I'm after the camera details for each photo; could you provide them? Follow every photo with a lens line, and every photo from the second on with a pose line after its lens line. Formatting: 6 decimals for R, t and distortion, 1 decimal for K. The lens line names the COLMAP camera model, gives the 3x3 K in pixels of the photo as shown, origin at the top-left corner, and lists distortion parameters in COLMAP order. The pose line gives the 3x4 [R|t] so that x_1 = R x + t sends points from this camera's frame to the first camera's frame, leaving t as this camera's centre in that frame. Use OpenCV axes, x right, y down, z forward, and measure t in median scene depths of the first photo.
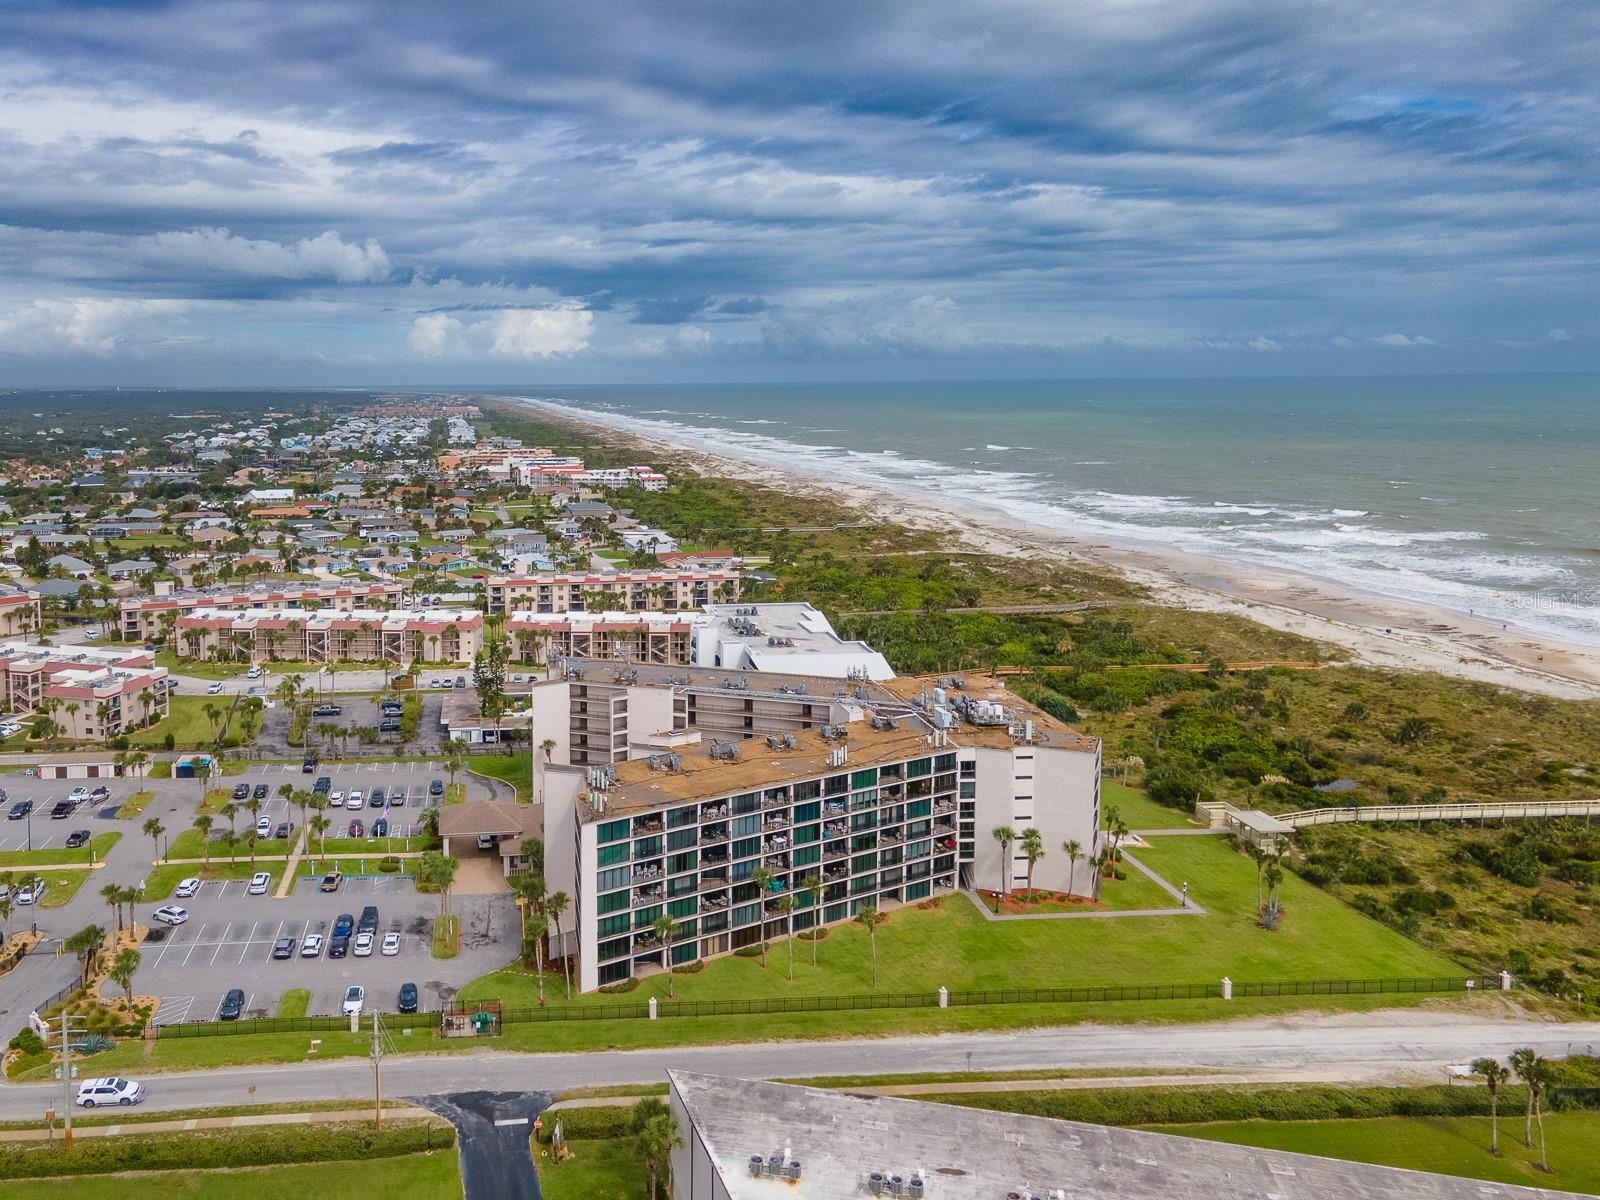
lens RADIAL K [[1454.8, 0, 800.0], [0, 1454.8, 600.0], [0, 0, 1]] dist [0.000833, -0.008084]
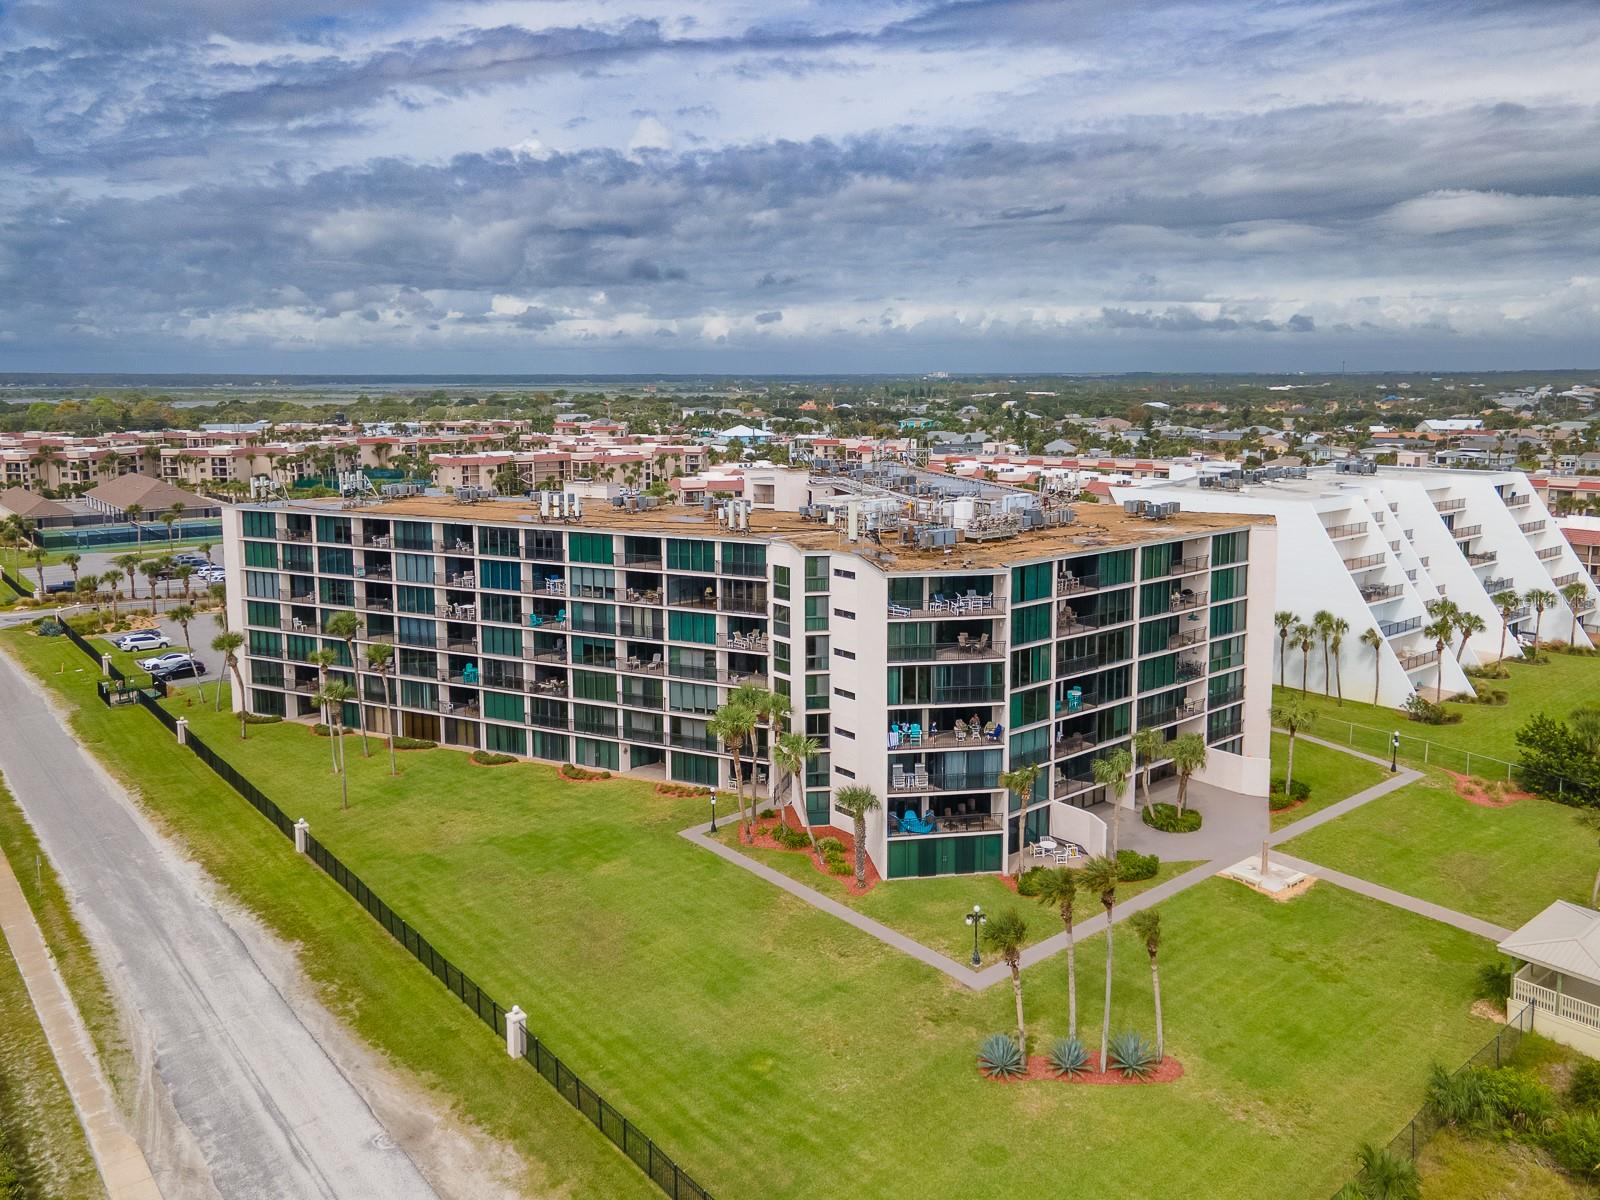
lens RADIAL K [[1454.8, 0, 800.0], [0, 1454.8, 600.0], [0, 0, 1]] dist [0.000833, -0.008084]
pose [[0.452429, 0.129227, -0.882388, 0.627129], [-0.148528, 0.986545, 0.068325, 0.086759], [0.879345, 0.100147, 0.465536, 0.769236]]
